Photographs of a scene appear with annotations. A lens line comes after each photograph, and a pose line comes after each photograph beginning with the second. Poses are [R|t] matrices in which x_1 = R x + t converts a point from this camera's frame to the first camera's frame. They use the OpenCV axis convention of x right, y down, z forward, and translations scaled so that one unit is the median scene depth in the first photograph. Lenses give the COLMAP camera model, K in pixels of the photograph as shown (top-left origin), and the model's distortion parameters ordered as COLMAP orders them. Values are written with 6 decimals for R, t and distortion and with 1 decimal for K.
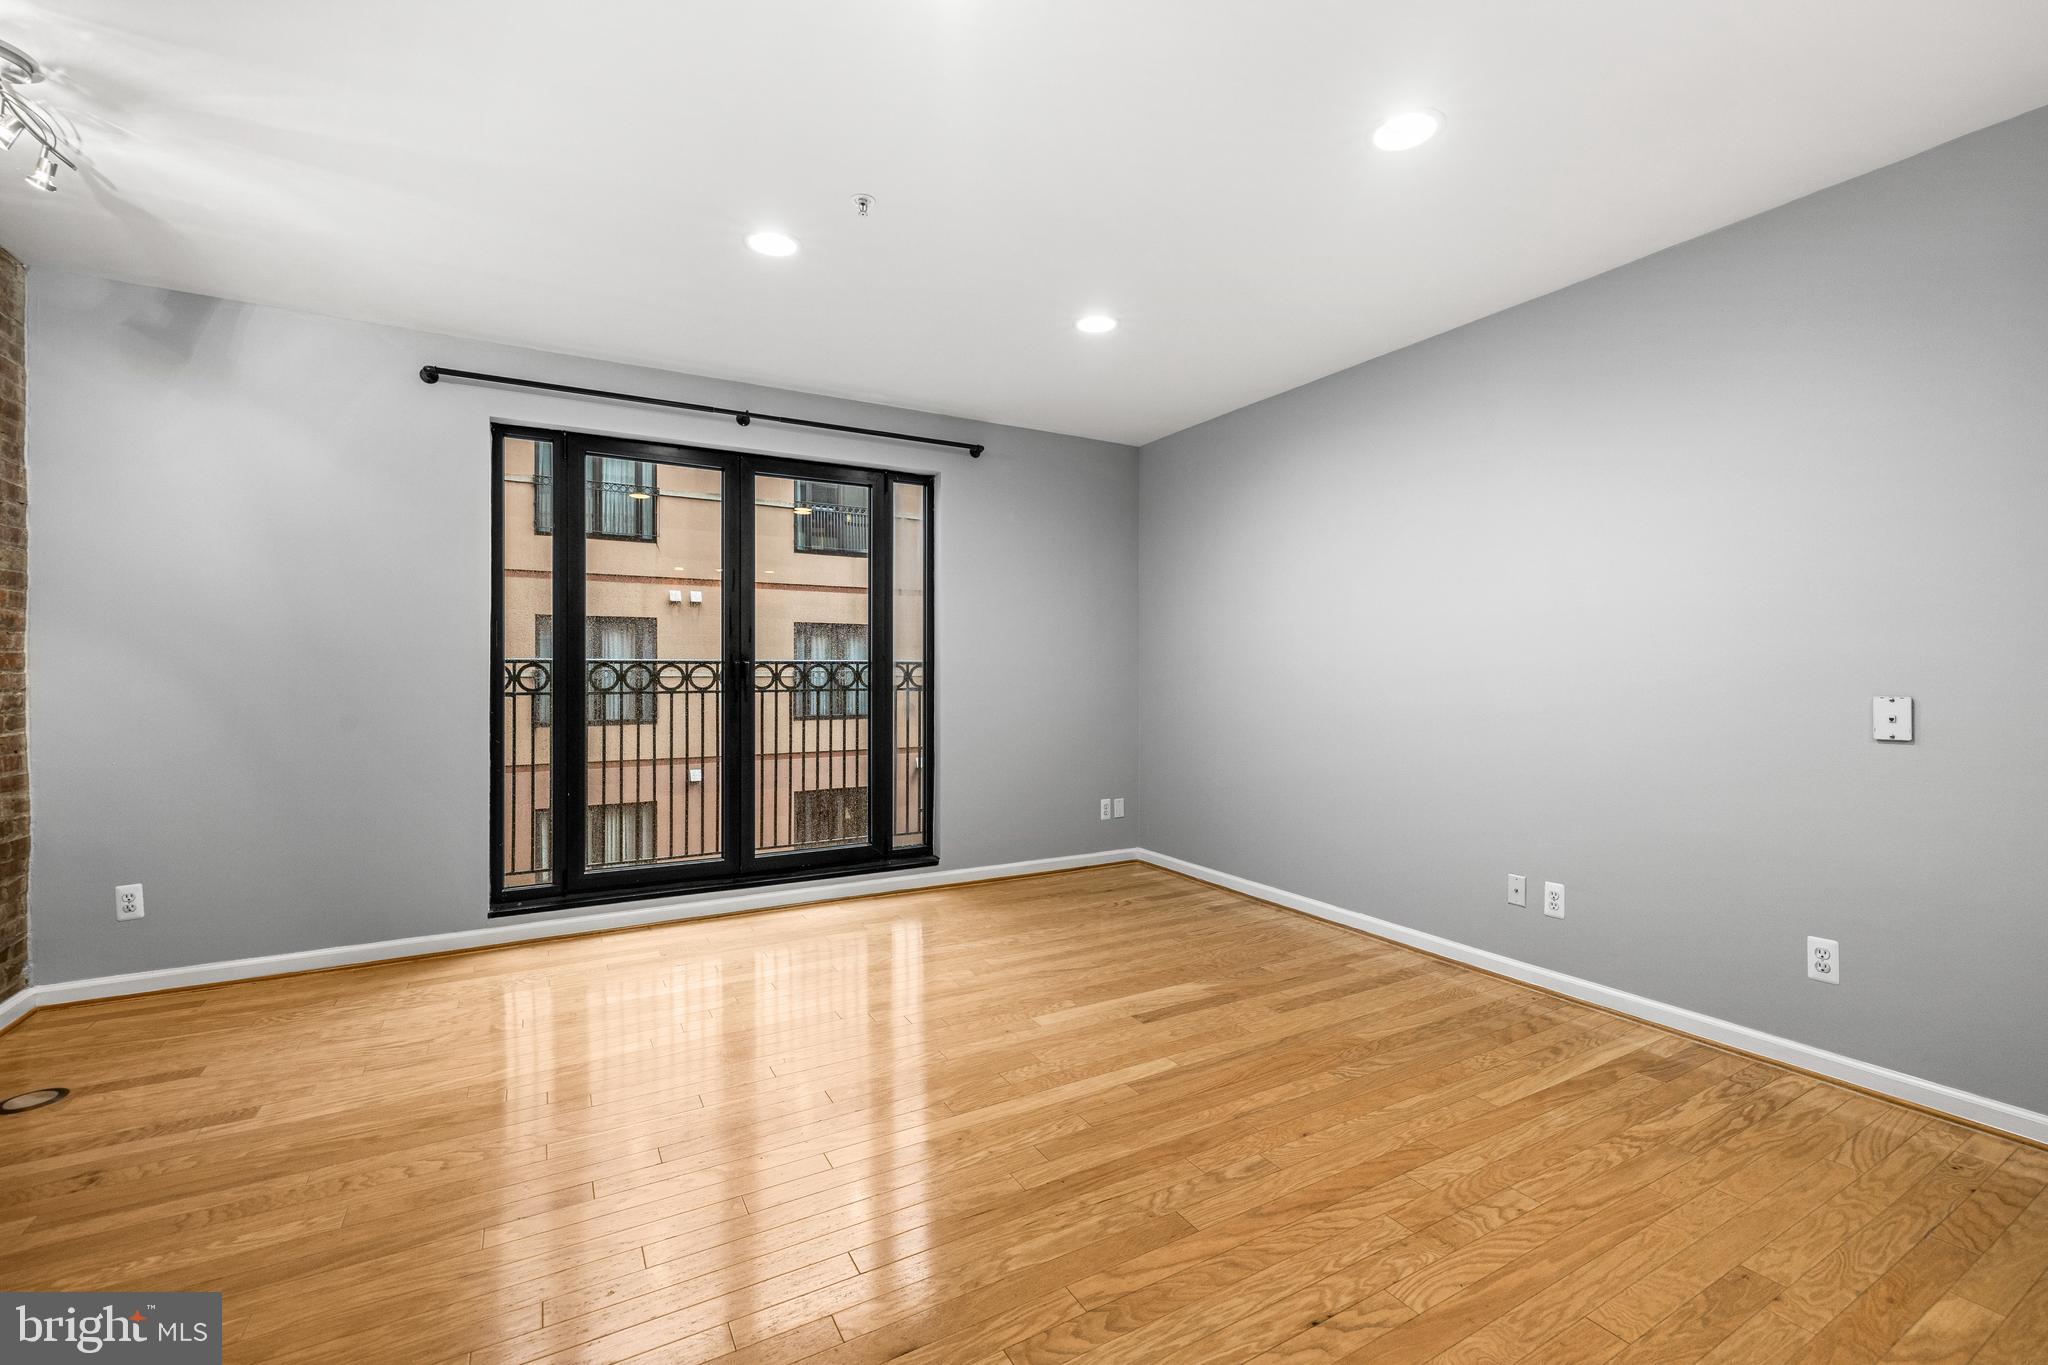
lens RADIAL K [[863.1, 0, 1023.3], [0, 863.1, 676.3], [0, 0, 1]] dist [0.000658, -0.000034]
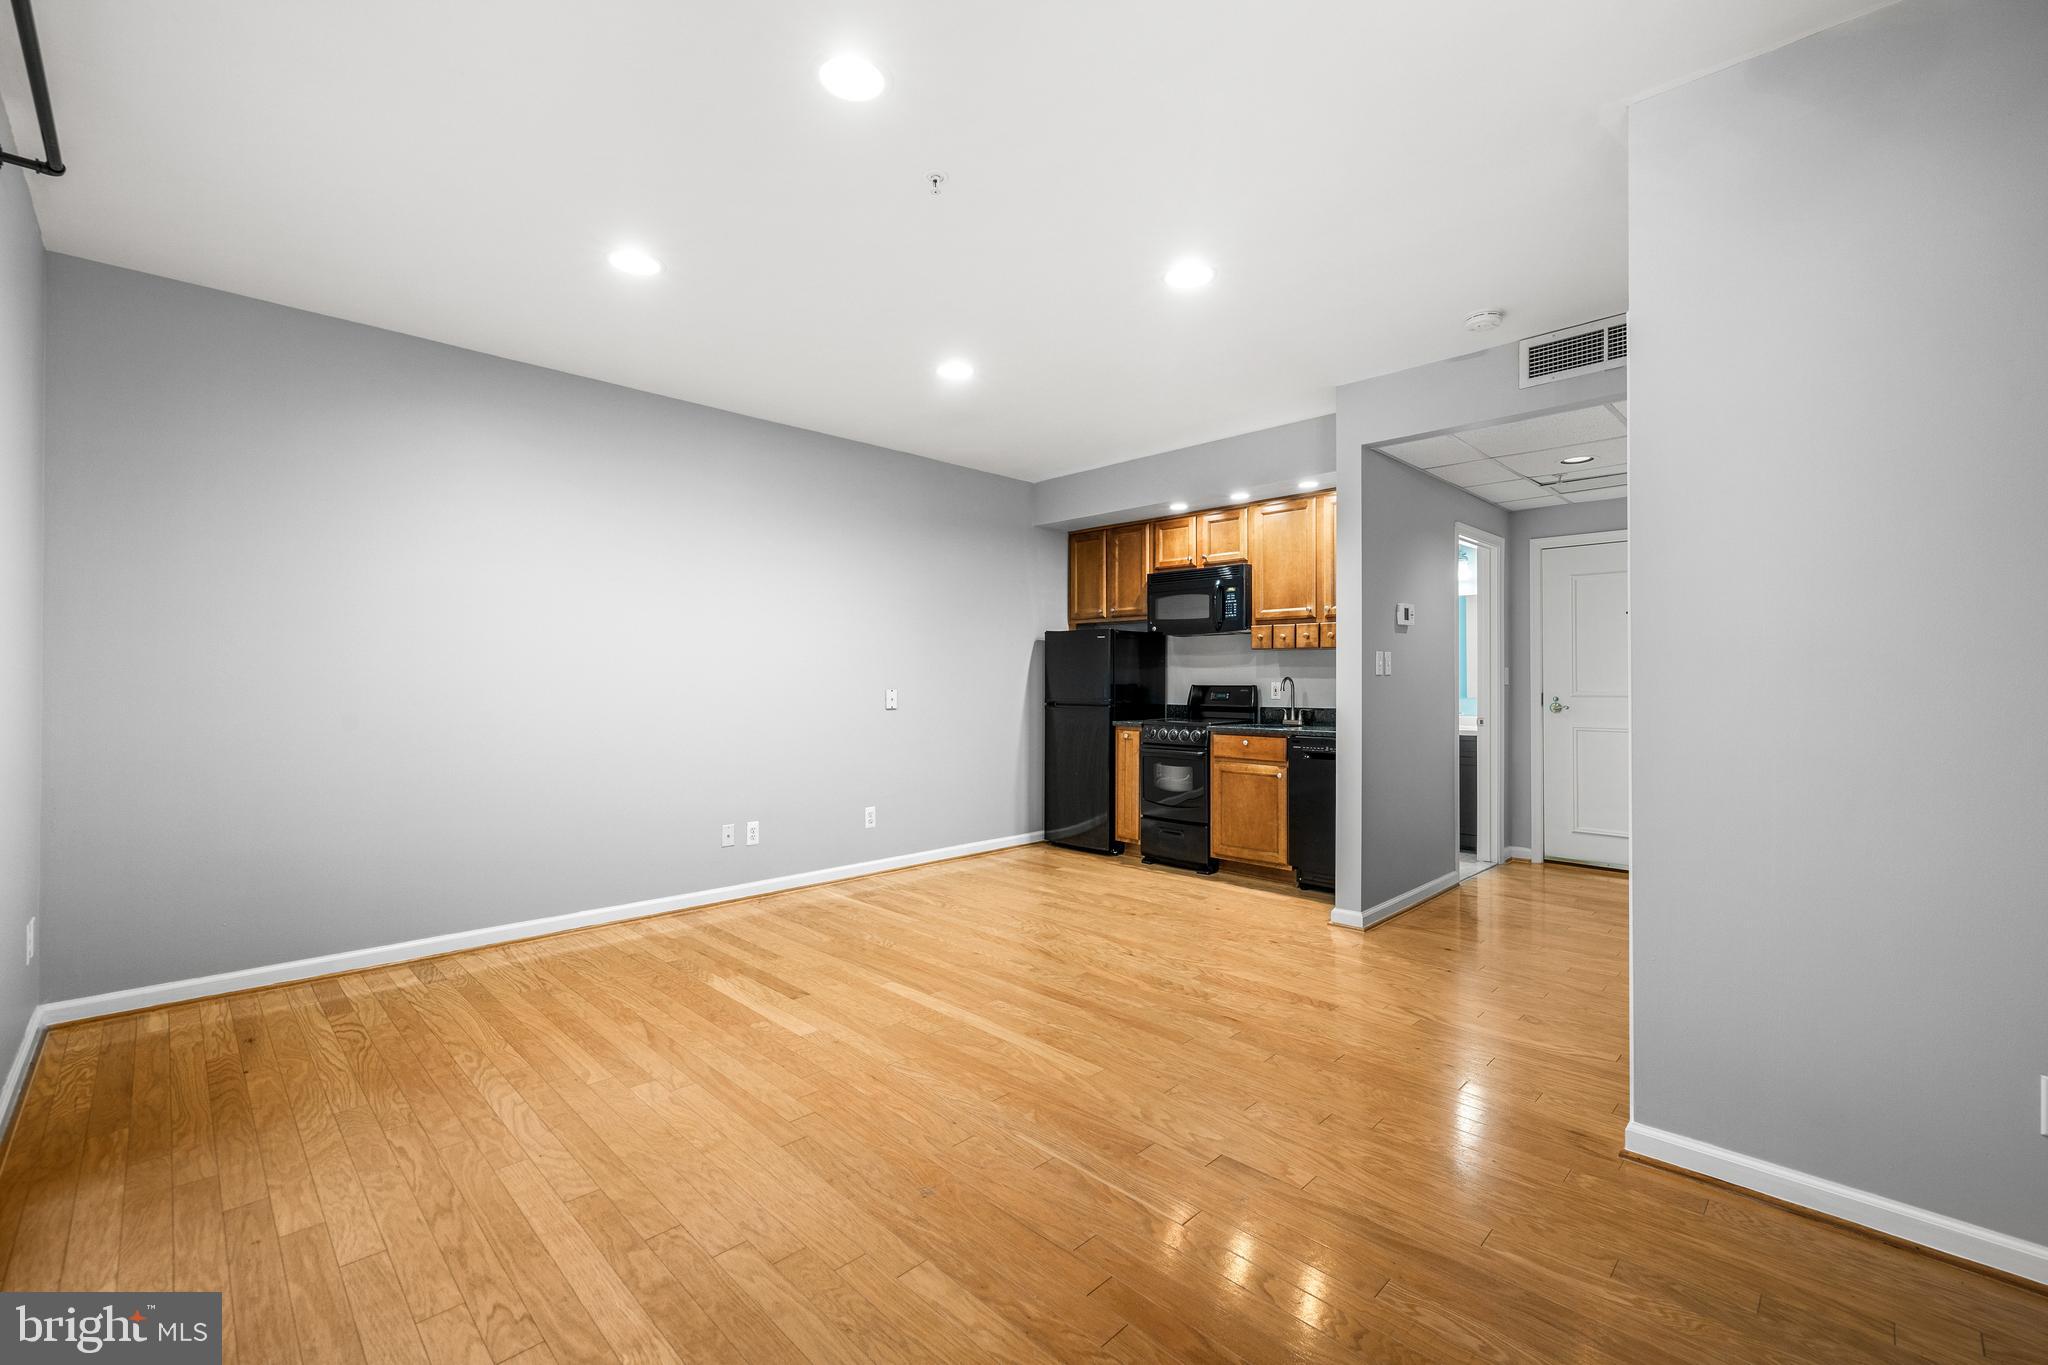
lens RADIAL K [[863.1, 0, 1027.7], [0, 863.1, 681.0], [0, 0, 1]] dist [0.000658, -0.000034]
pose [[-0.272091, -0.000550, 0.962271, -0.812784], [0.001789, 0.999998, 0.001077, 0.000100], [-0.962270, 0.002014, -0.272090, 0.840062]]
